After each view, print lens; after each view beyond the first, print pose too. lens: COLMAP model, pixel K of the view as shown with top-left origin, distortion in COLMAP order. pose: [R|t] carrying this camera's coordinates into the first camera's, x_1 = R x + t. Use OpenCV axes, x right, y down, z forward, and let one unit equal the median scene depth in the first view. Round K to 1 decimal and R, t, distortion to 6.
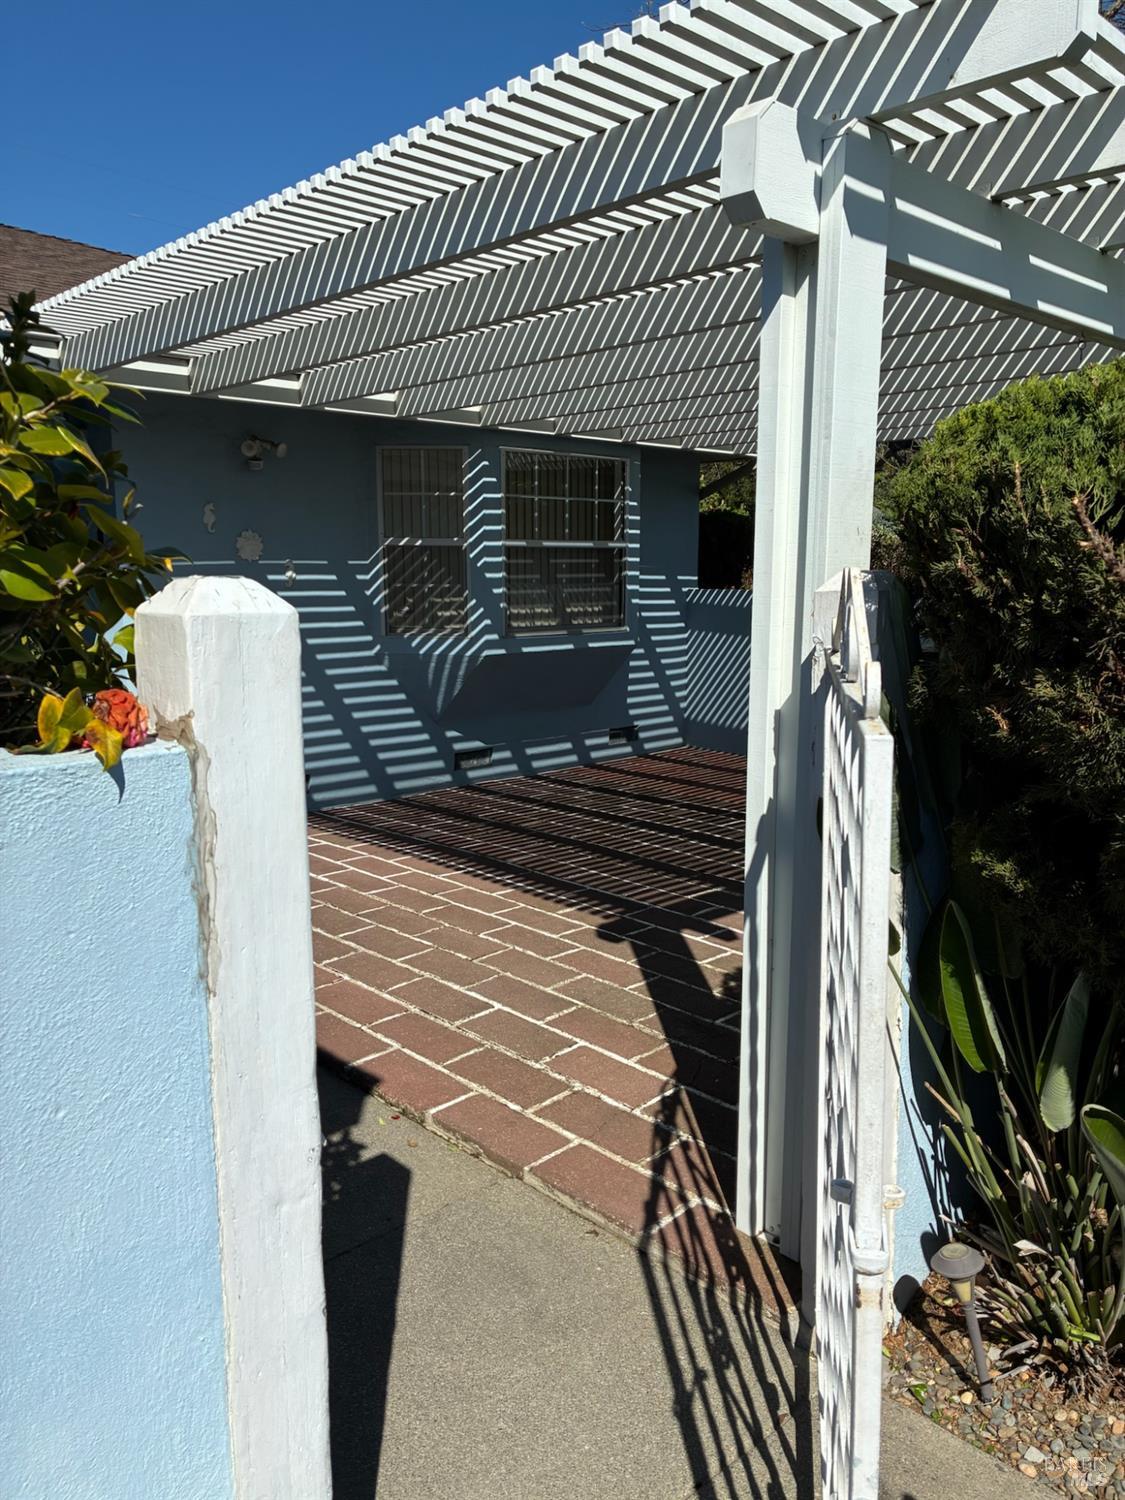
lens RADIAL K [[1136.3, 0, 557.5], [0, 1136.3, 749.0], [0, 0, 1]] dist [0.023097, 0.000921]
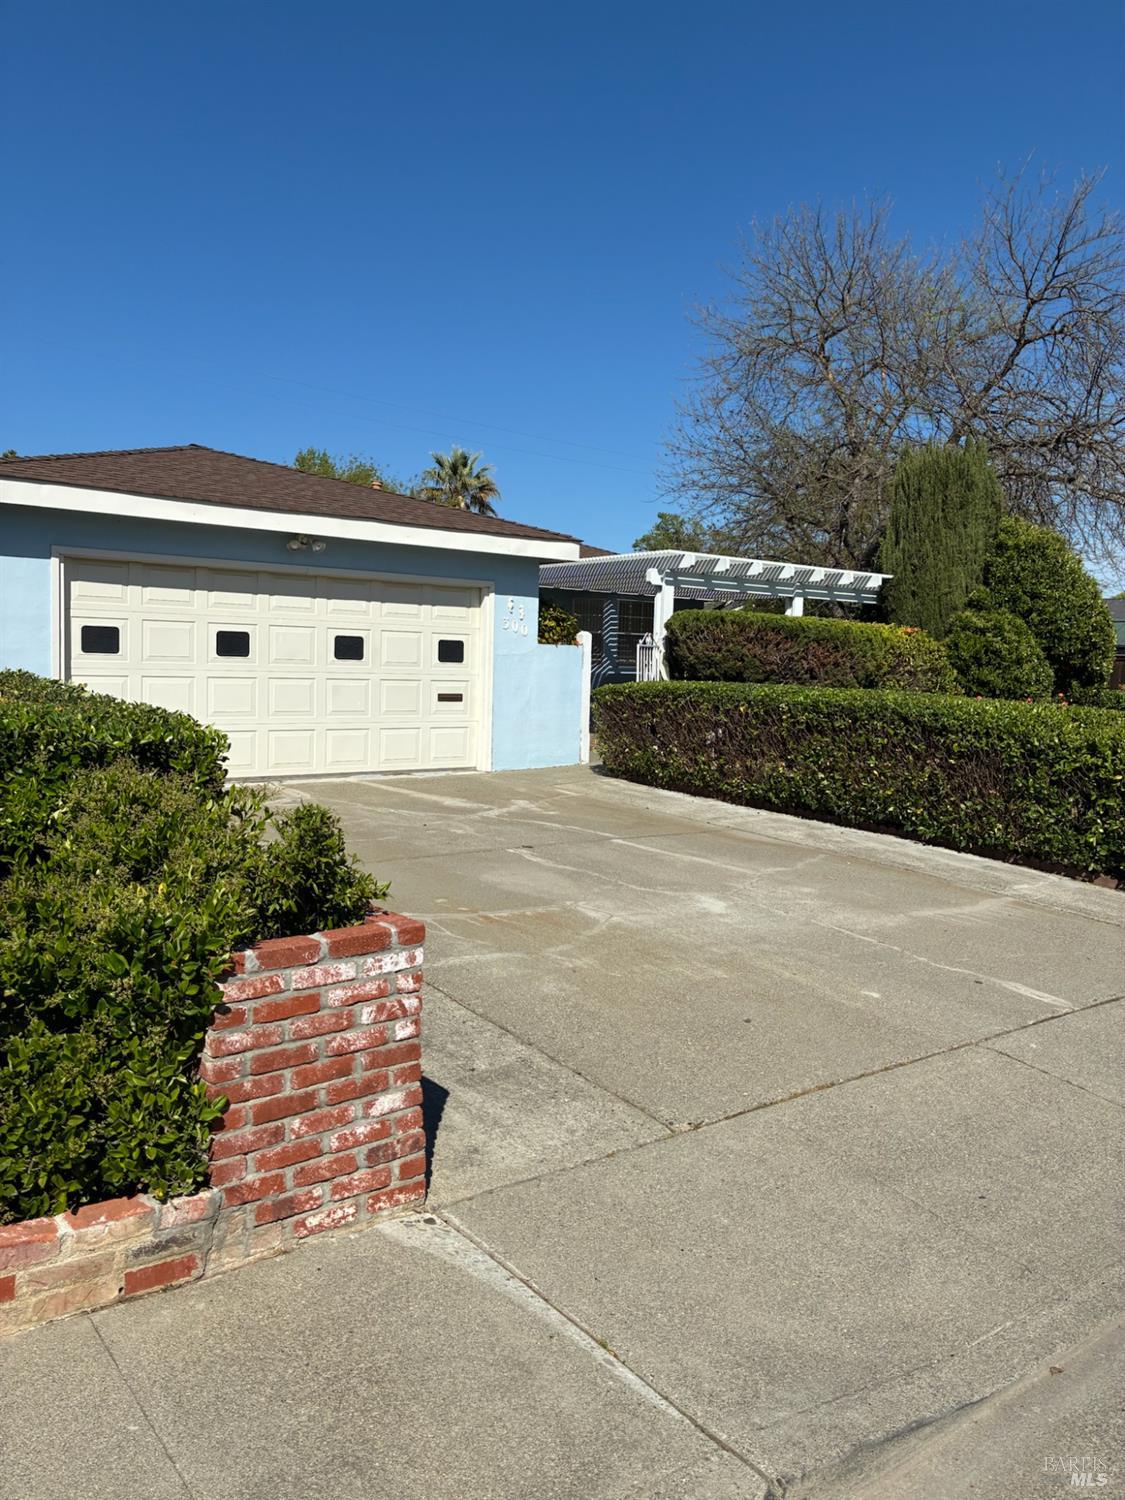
lens RADIAL K [[1136.3, 0, 562.3], [0, 1136.3, 752.6], [0, 0, 1]] dist [0.023097, 0.000921]
pose [[0.994086, 0.033685, -0.103238, 0.358056], [-0.042137, 0.995838, -0.080820, 1.051399], [0.100086, 0.084692, 0.991368, -5.390137]]
